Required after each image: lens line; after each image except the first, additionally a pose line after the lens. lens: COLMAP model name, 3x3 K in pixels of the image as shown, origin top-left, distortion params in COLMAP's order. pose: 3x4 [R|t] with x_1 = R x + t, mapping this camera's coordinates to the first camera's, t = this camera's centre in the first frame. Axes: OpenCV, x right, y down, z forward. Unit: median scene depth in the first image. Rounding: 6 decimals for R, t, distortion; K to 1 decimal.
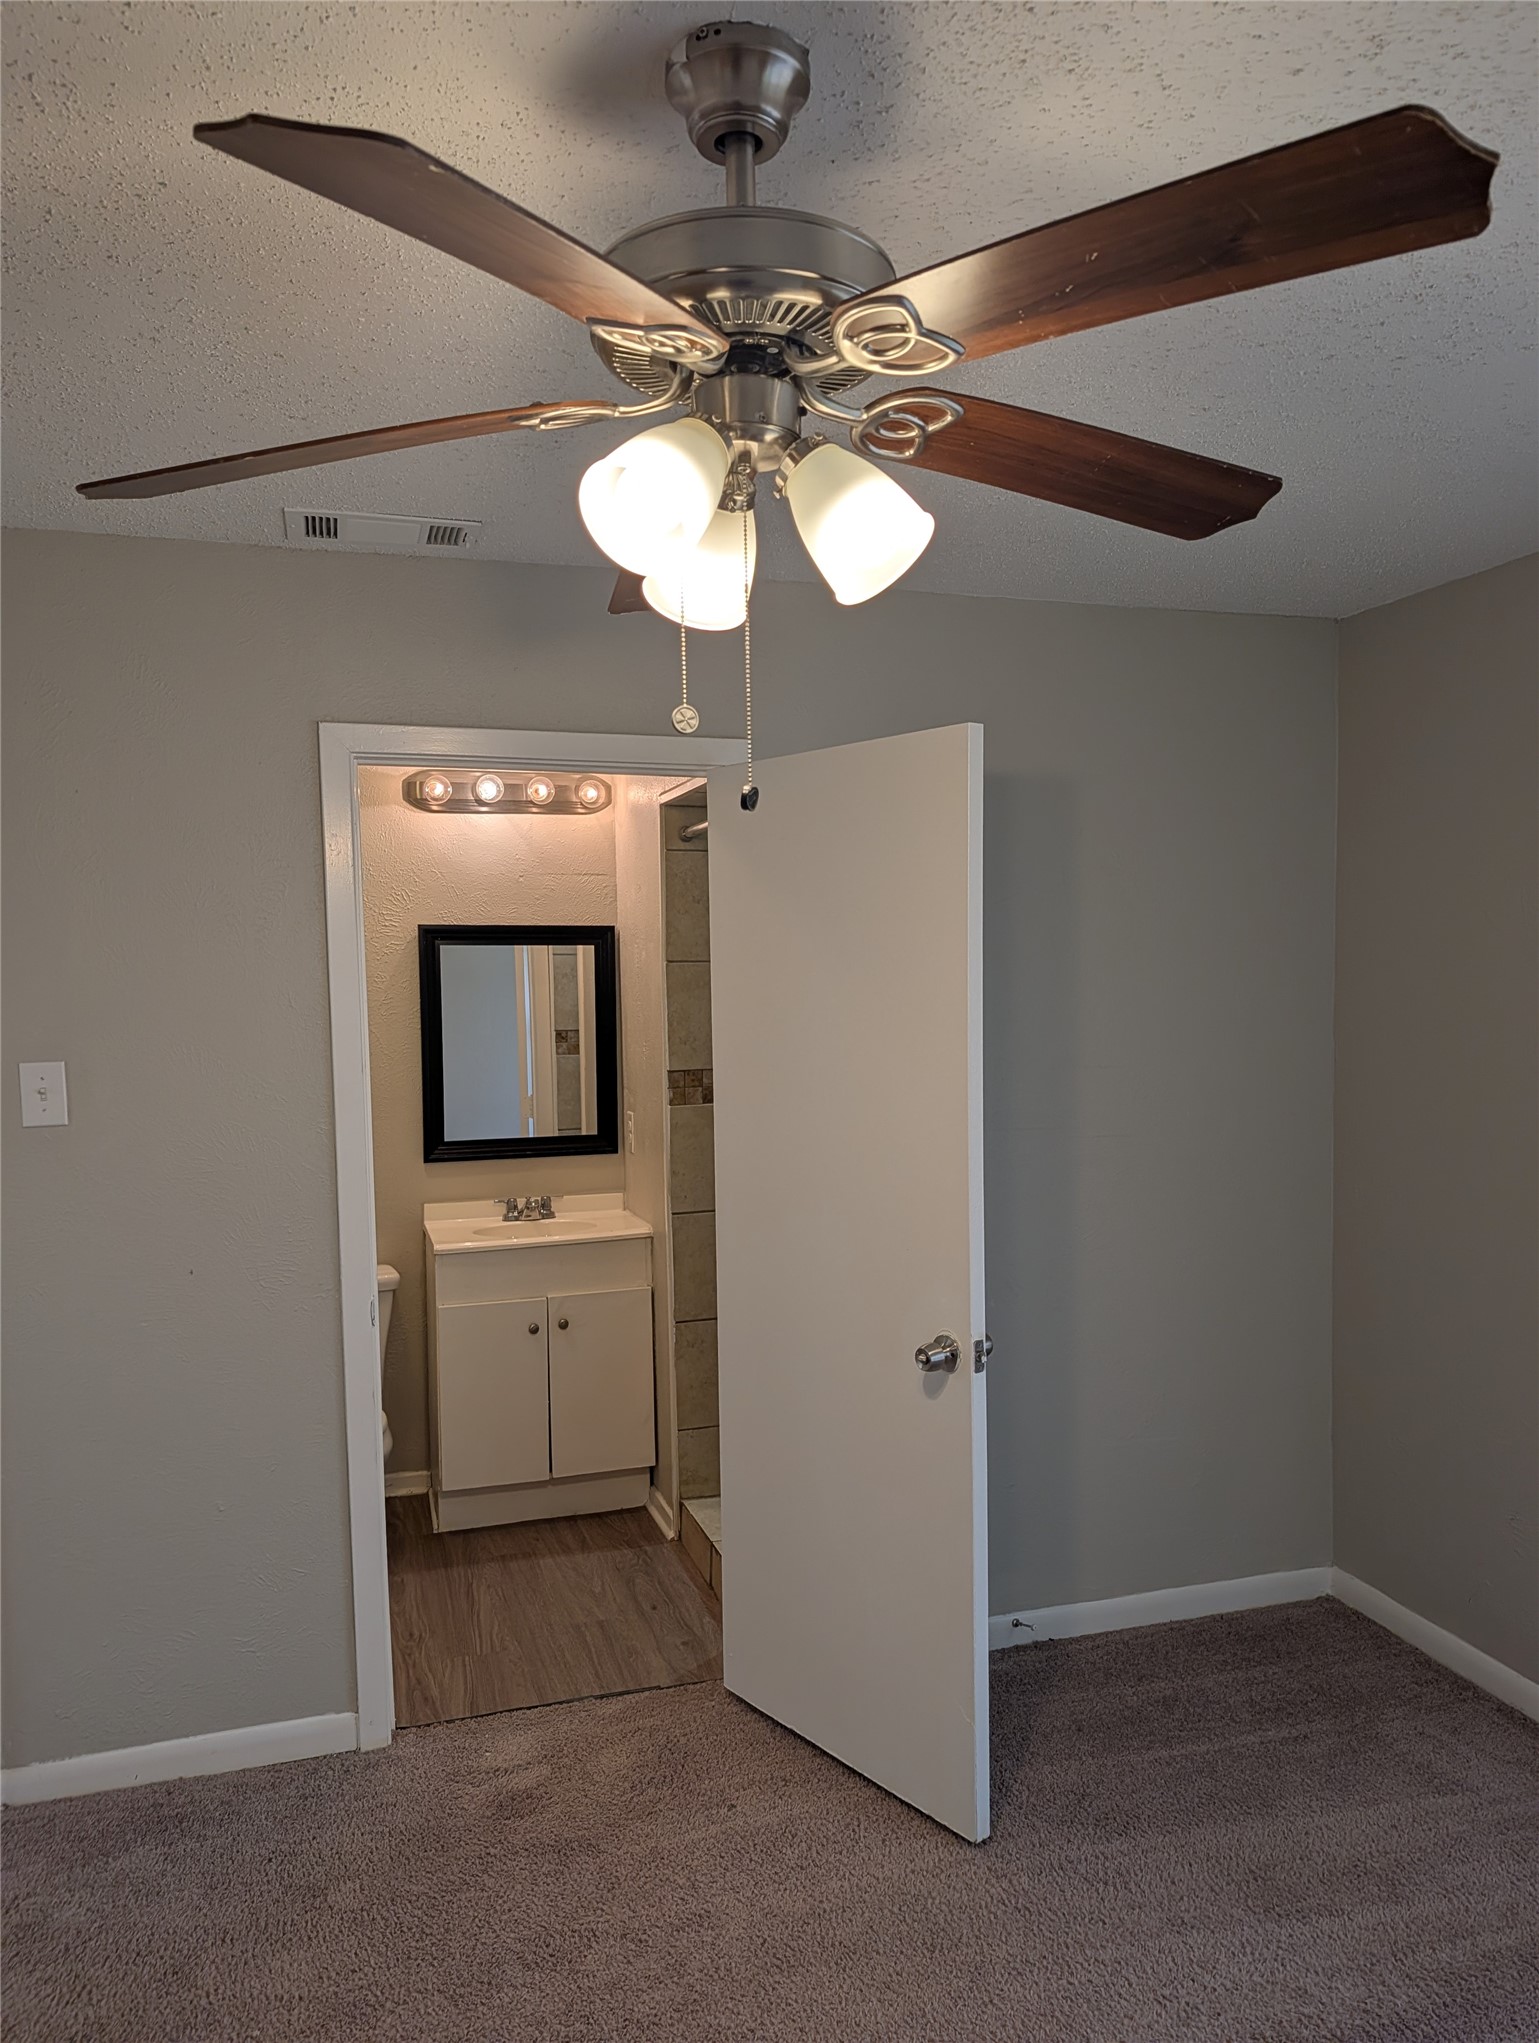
lens RADIAL K [[1481.3, 0, 758.9], [0, 1481.3, 1038.6], [0, 0, 1]] dist [0.043355, -0.041576]
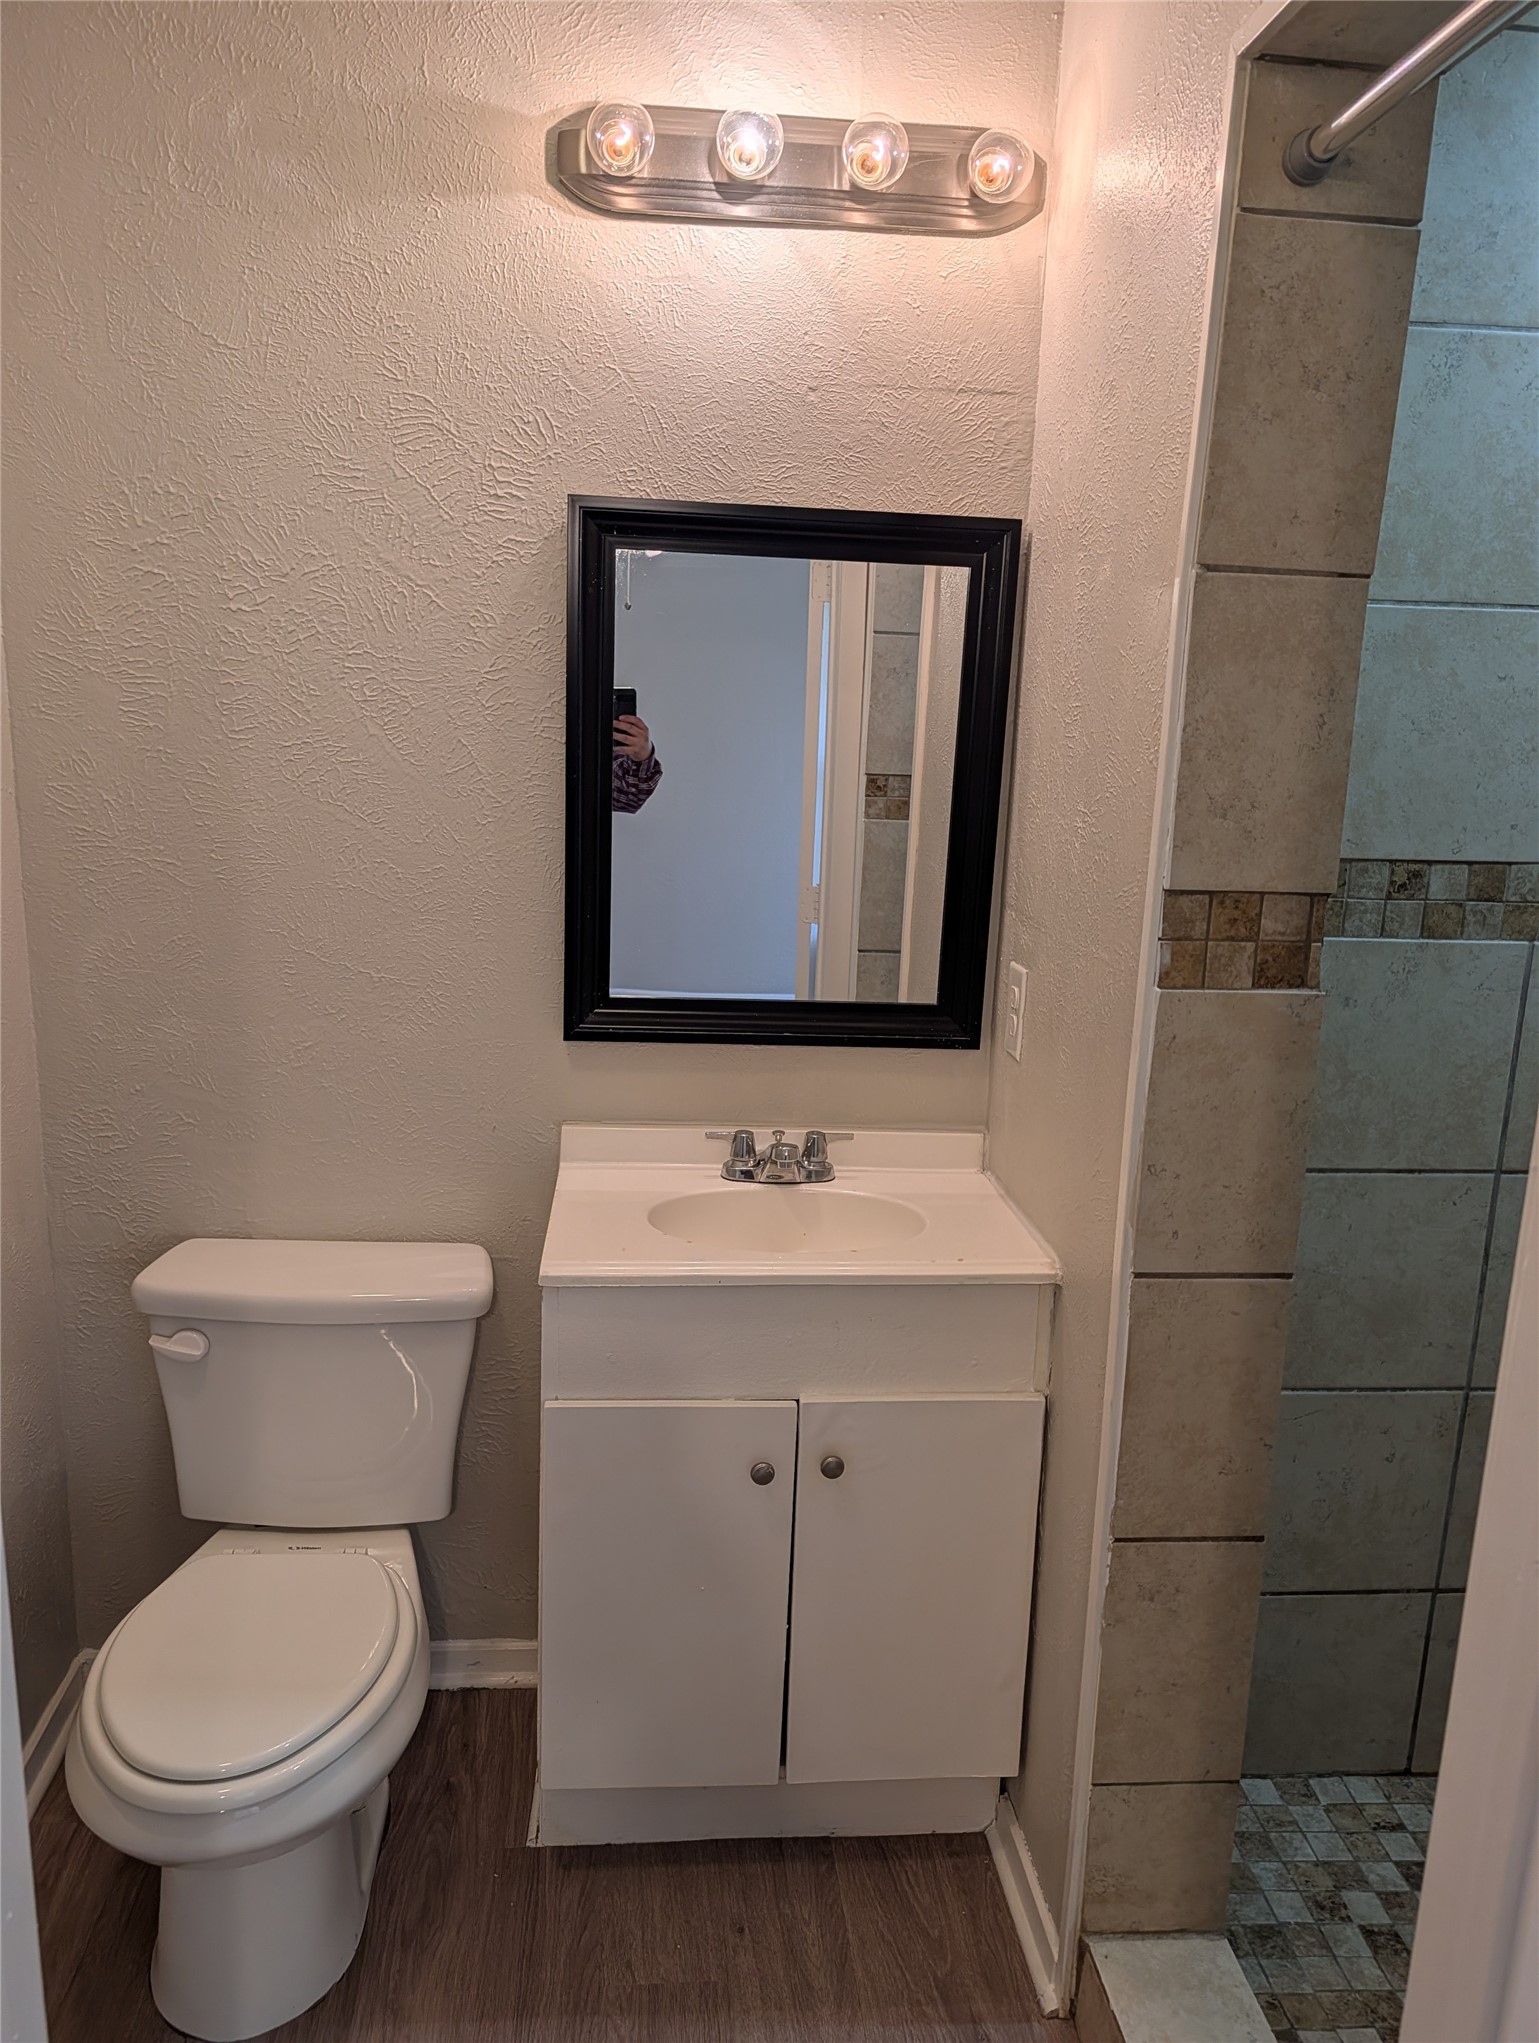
lens RADIAL K [[1481.3, 0, 754.9], [0, 1481.3, 1071.9], [0, 0, 1]] dist [0.043355, -0.041576]
pose [[0.975632, 0.096773, -0.196919, -0.075182], [-0.059524, 0.980560, 0.186971, 0.003115], [0.211185, -0.170693, 0.962427, 0.566938]]
